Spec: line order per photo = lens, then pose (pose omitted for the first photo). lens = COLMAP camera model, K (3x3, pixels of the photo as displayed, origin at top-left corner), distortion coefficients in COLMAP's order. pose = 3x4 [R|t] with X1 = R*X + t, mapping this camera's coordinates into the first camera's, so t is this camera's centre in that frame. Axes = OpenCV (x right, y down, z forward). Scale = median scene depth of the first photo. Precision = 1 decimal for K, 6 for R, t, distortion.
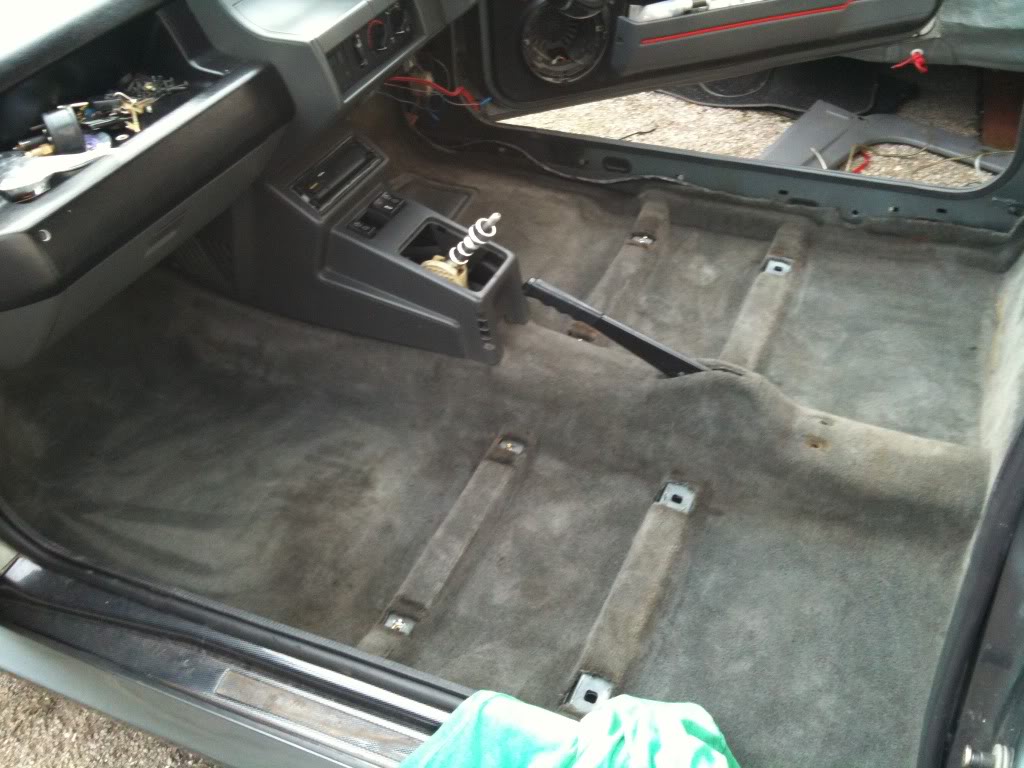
lens RADIAL K [[1074.5, 0, 512.0], [0, 1074.5, 384.0], [0, 0, 1]] dist [0.220844, -0.833866]
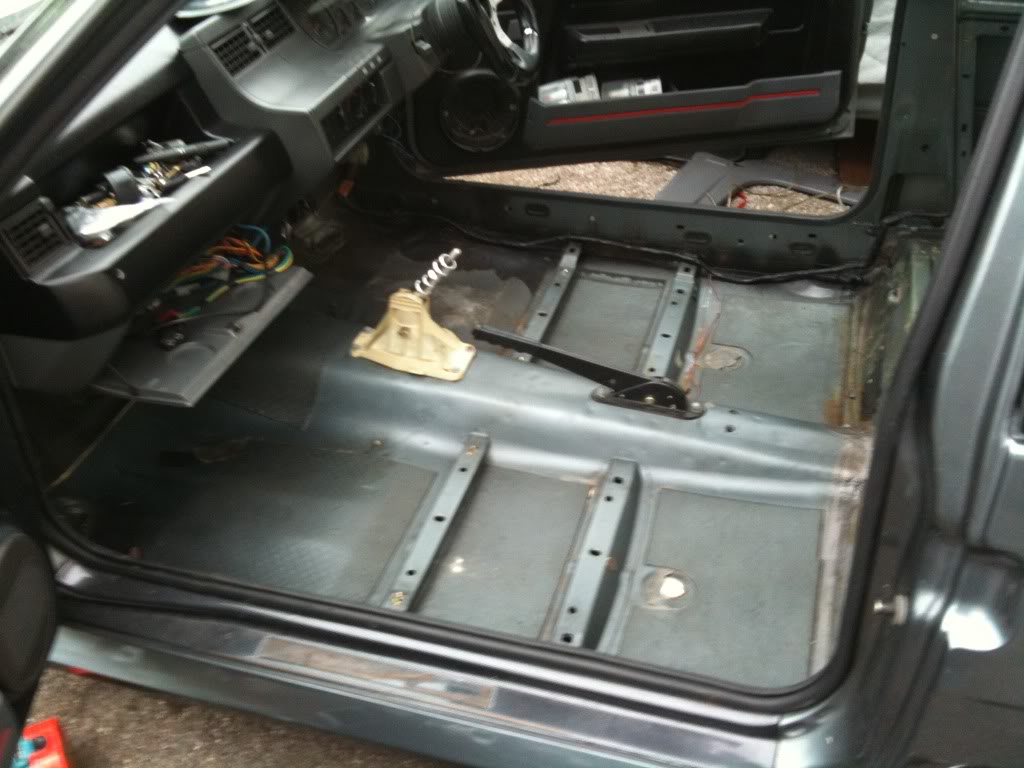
lens RADIAL K [[1082.3, 0, 516.2], [0, 1082.3, 413.0], [0, 0, 1]] dist [0.059839, -0.225896]
pose [[0.991830, -0.060328, 0.112399, -0.072925], [0.063538, 0.997662, -0.025188, 0.043386], [-0.110616, 0.032124, 0.993344, -0.143364]]
